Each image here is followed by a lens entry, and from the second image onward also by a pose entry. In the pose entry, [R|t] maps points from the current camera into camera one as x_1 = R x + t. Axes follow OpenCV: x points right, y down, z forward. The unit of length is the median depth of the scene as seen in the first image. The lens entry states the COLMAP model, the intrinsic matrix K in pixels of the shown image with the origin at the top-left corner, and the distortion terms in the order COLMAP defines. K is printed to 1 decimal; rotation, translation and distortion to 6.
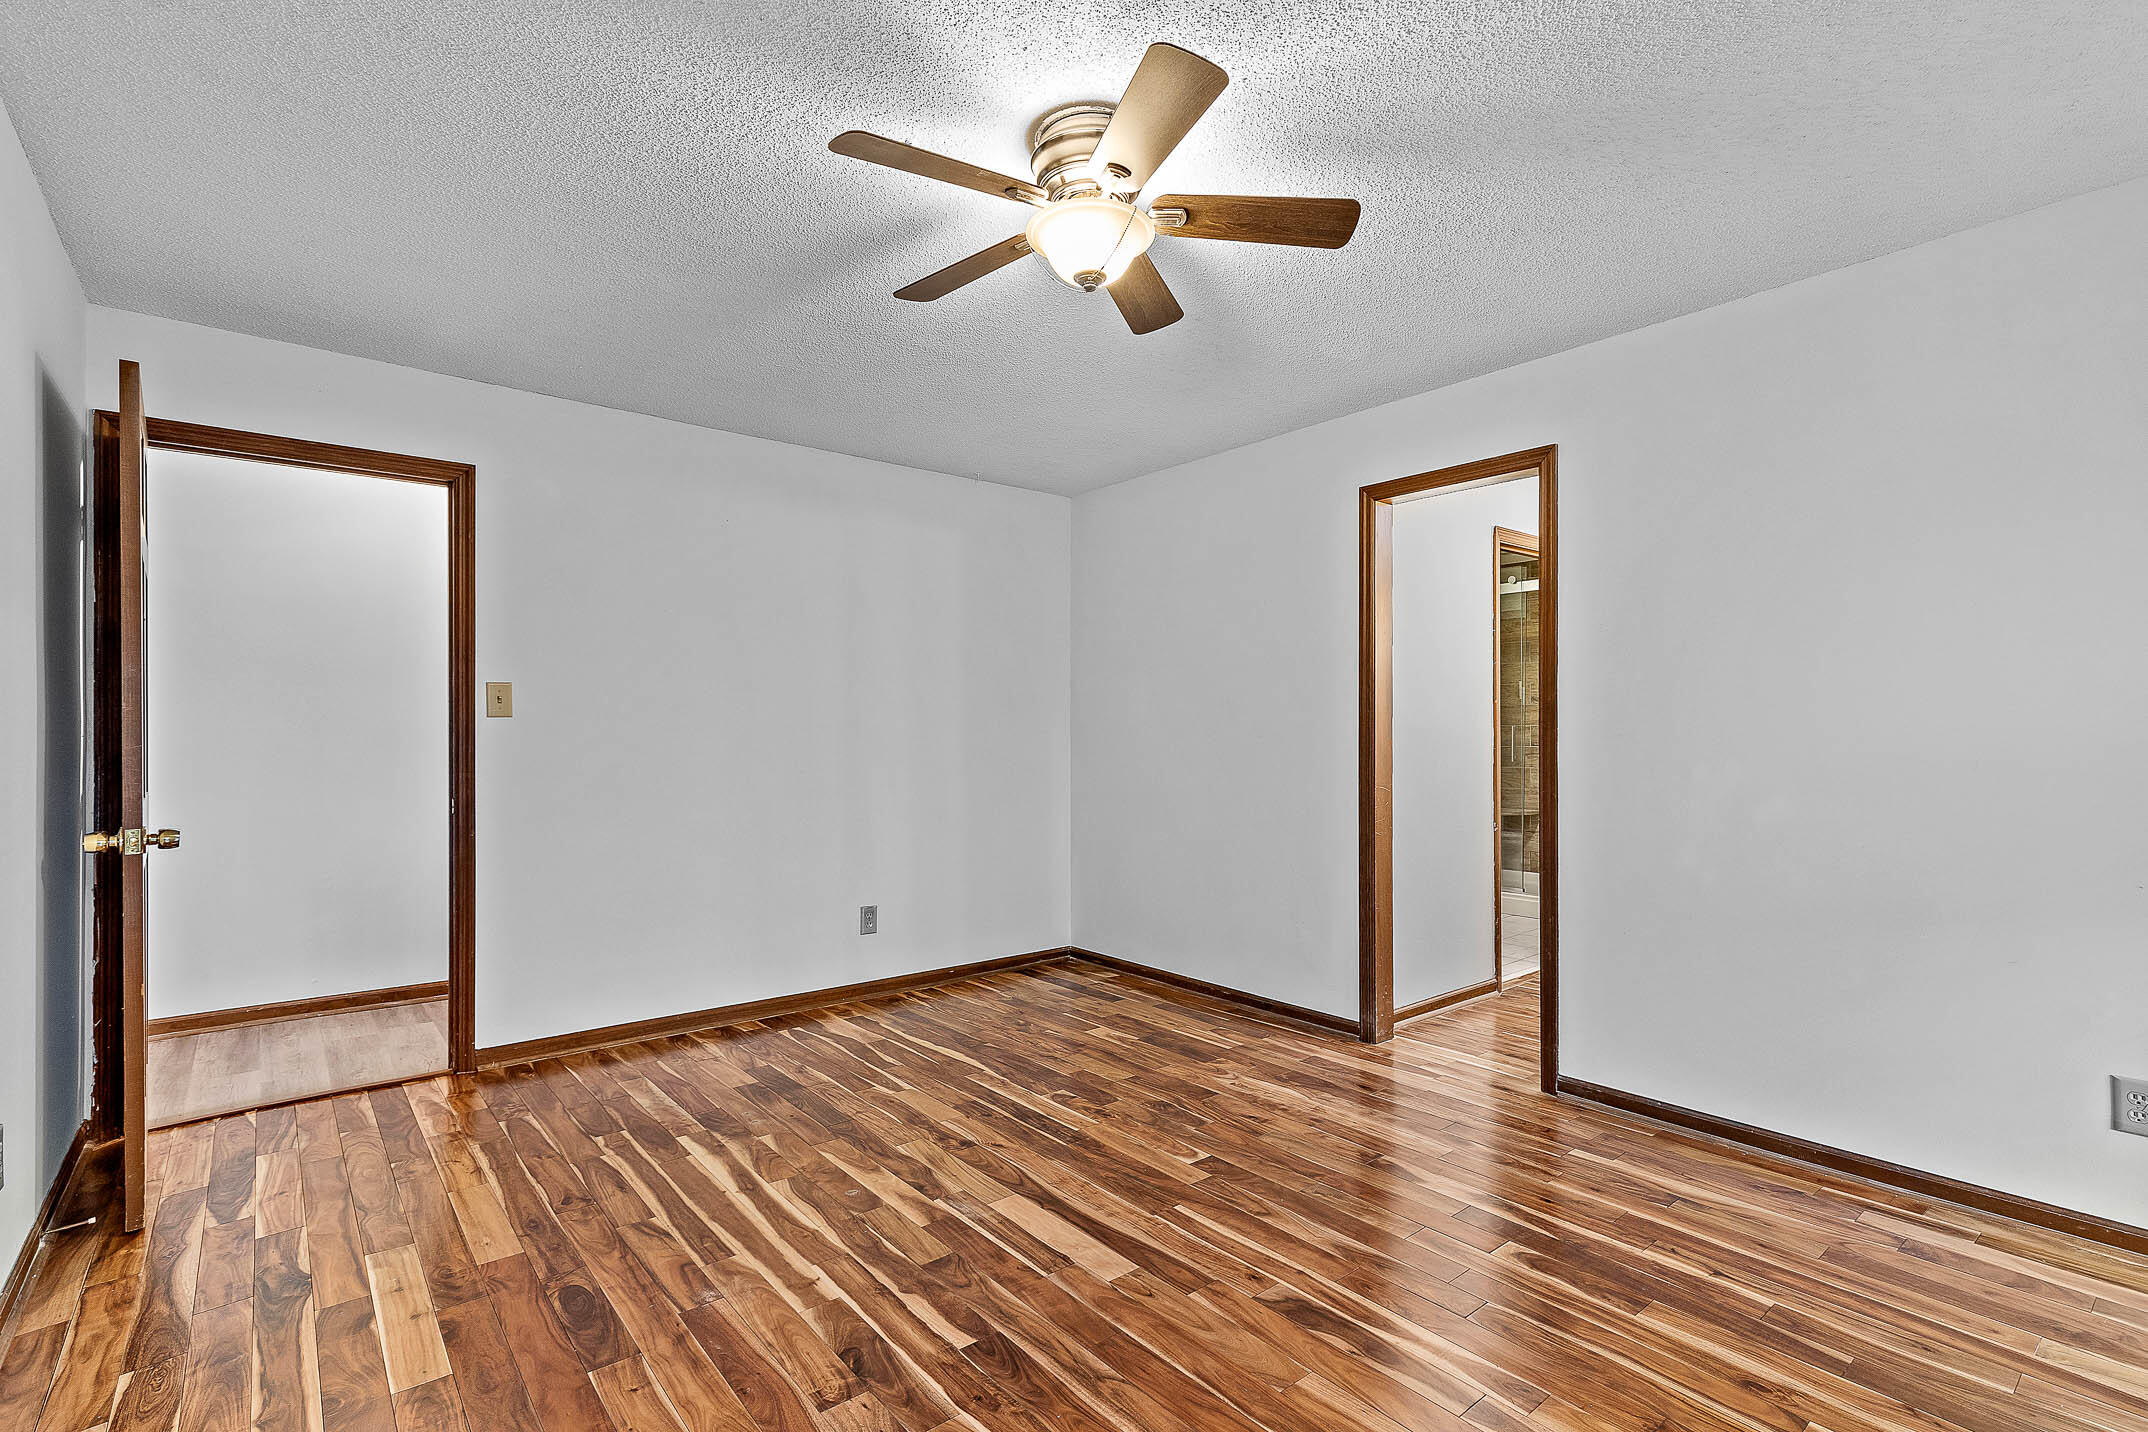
lens RADIAL K [[985.0, 0, 1068.4], [0, 985.0, 724.1], [0, 0, 1]] dist [0.010357, -0.000284]
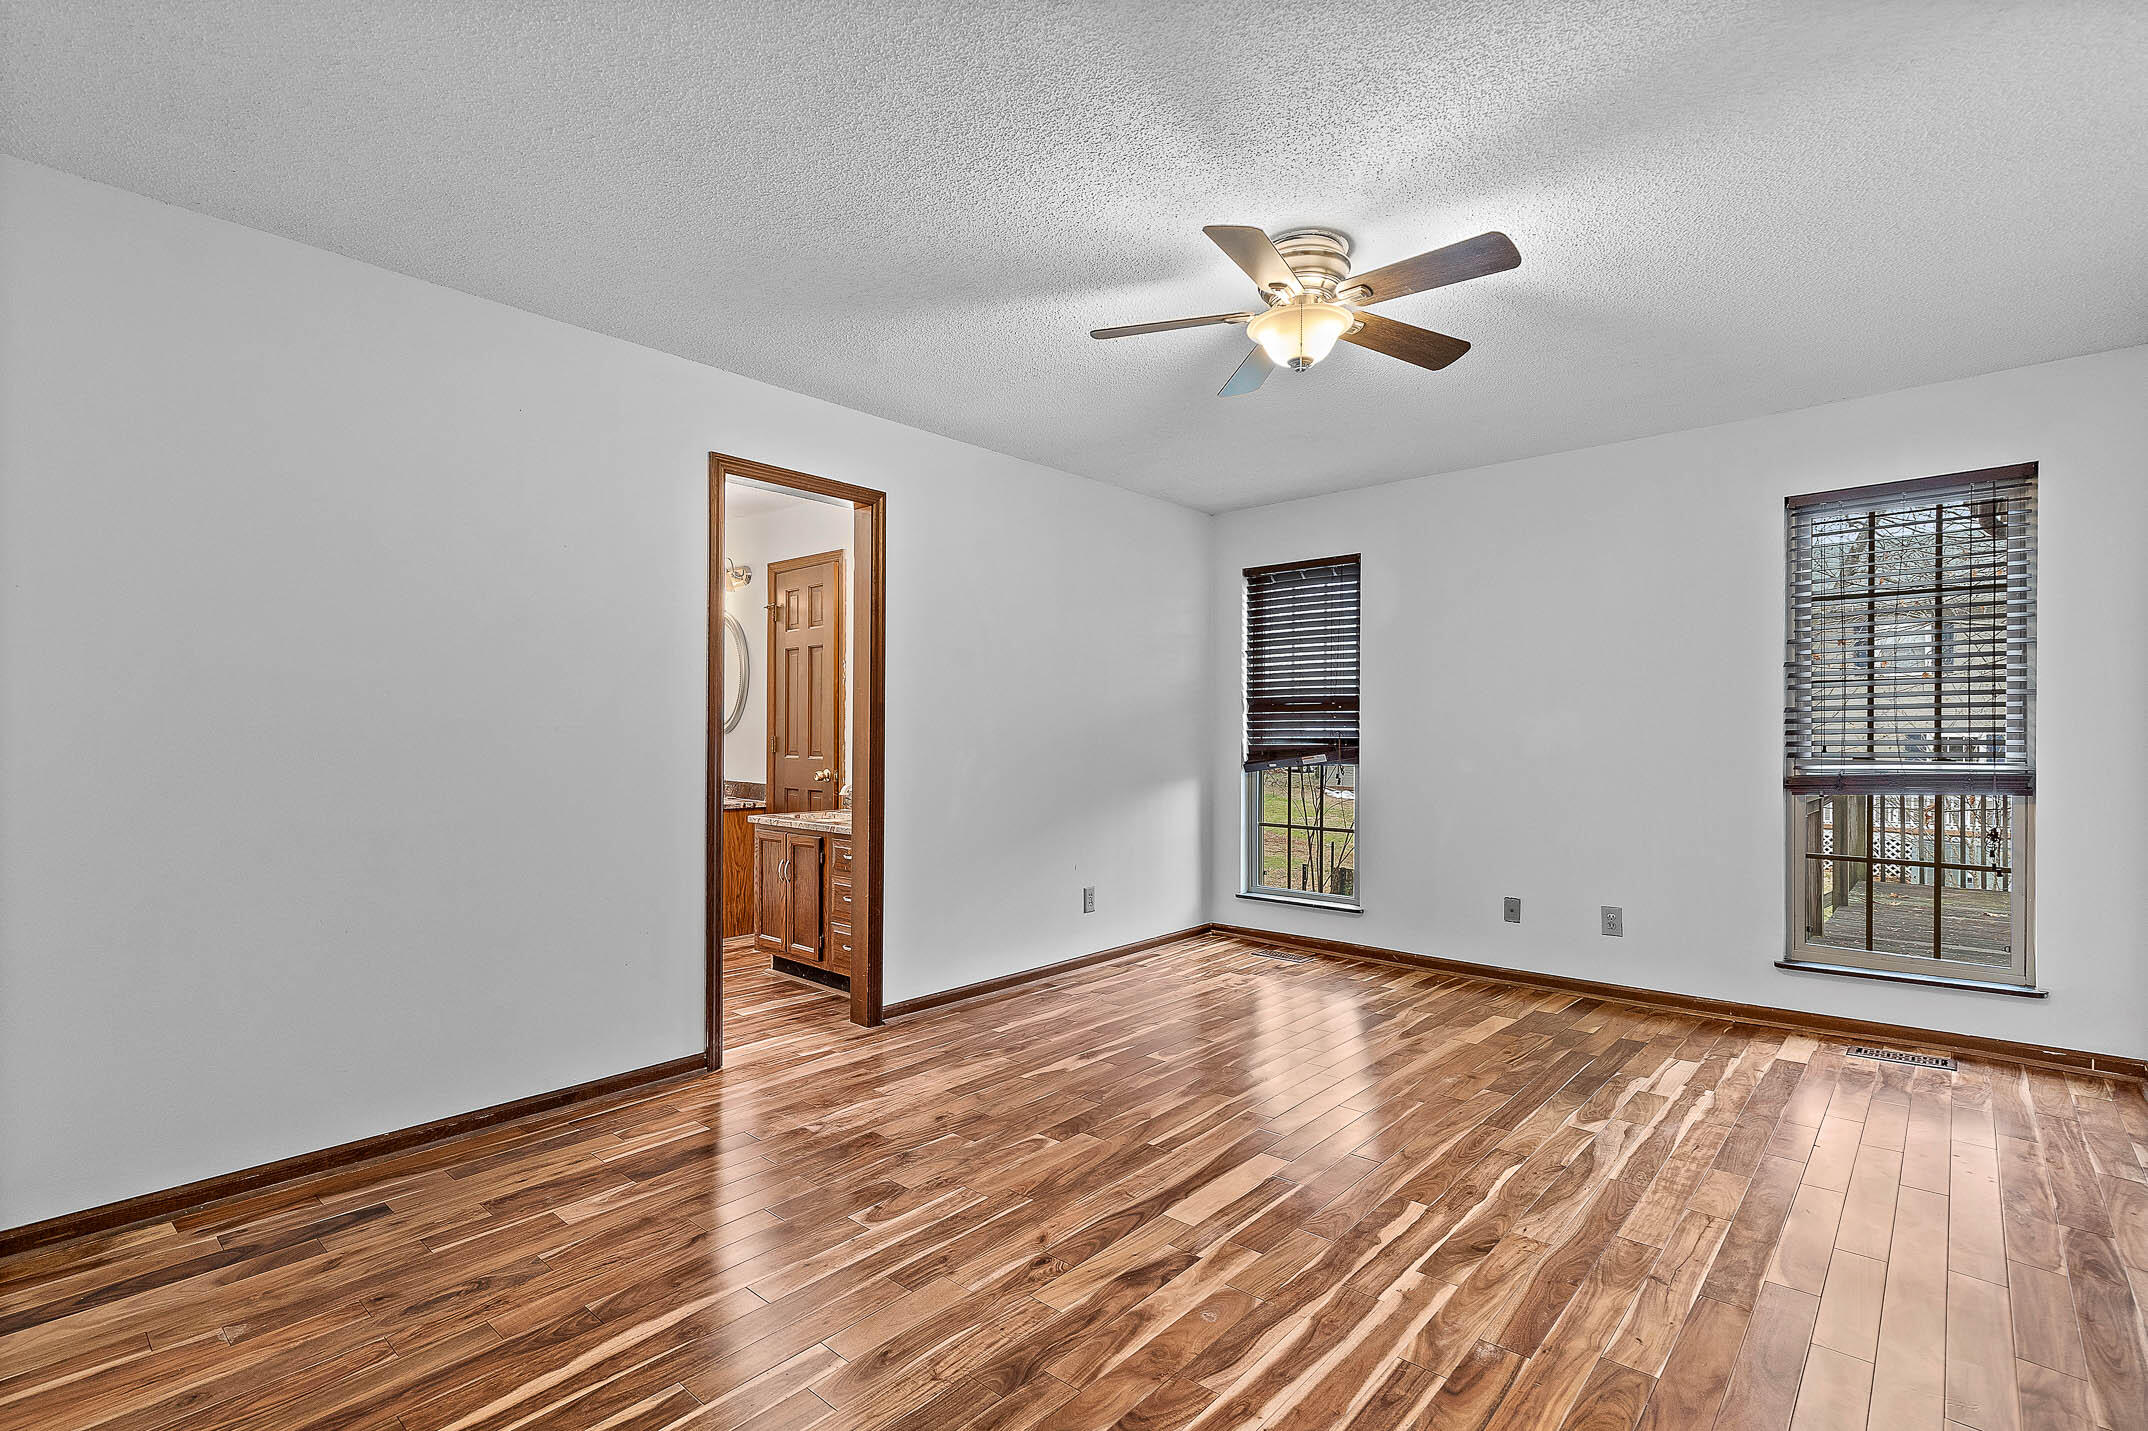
lens RADIAL K [[985.0, 0, 1082.1], [0, 985.0, 746.8], [0, 0, 1]] dist [0.010357, -0.000284]
pose [[-0.157997, -0.012651, 0.987359, -0.844040], [-0.011137, 0.999877, 0.011030, 0.017279], [-0.987377, -0.009253, -0.158118, 1.073873]]
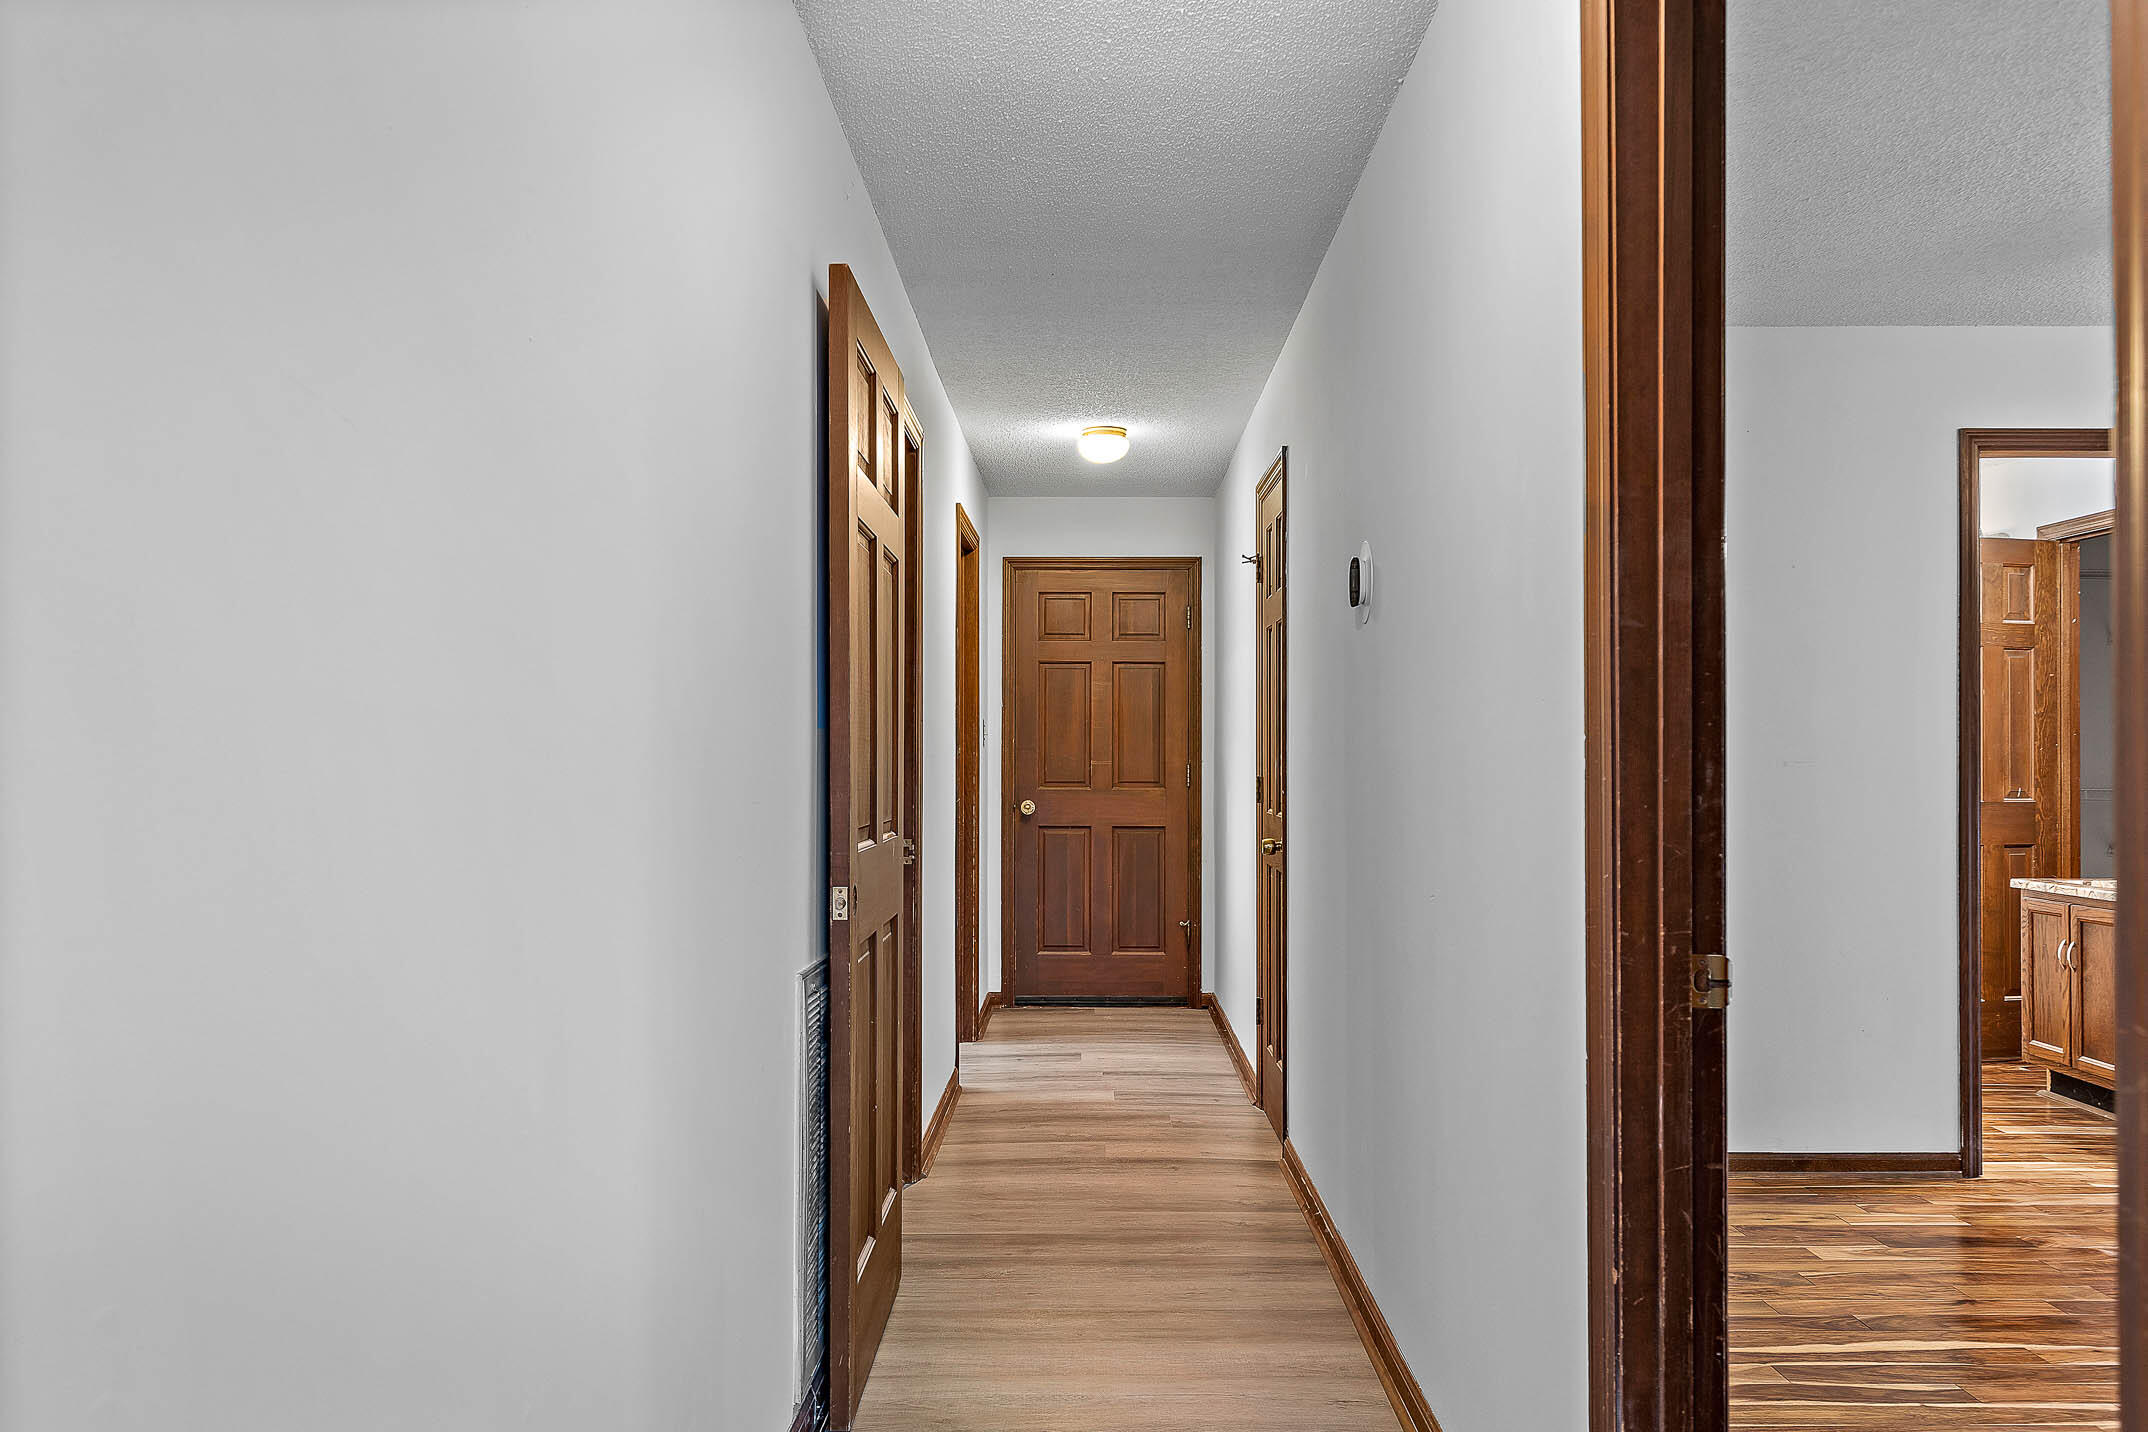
lens RADIAL K [[1521.9, 0, 1049.7], [0, 1521.9, 746.1], [0, 0, 1]] dist [-0.004607, -0.008491]
pose [[0.663664, 0.010006, 0.747964, -1.340119], [-0.004767, 0.999947, -0.009148, 0.015552], [-0.748016, 0.002506, 0.663676, 1.004668]]
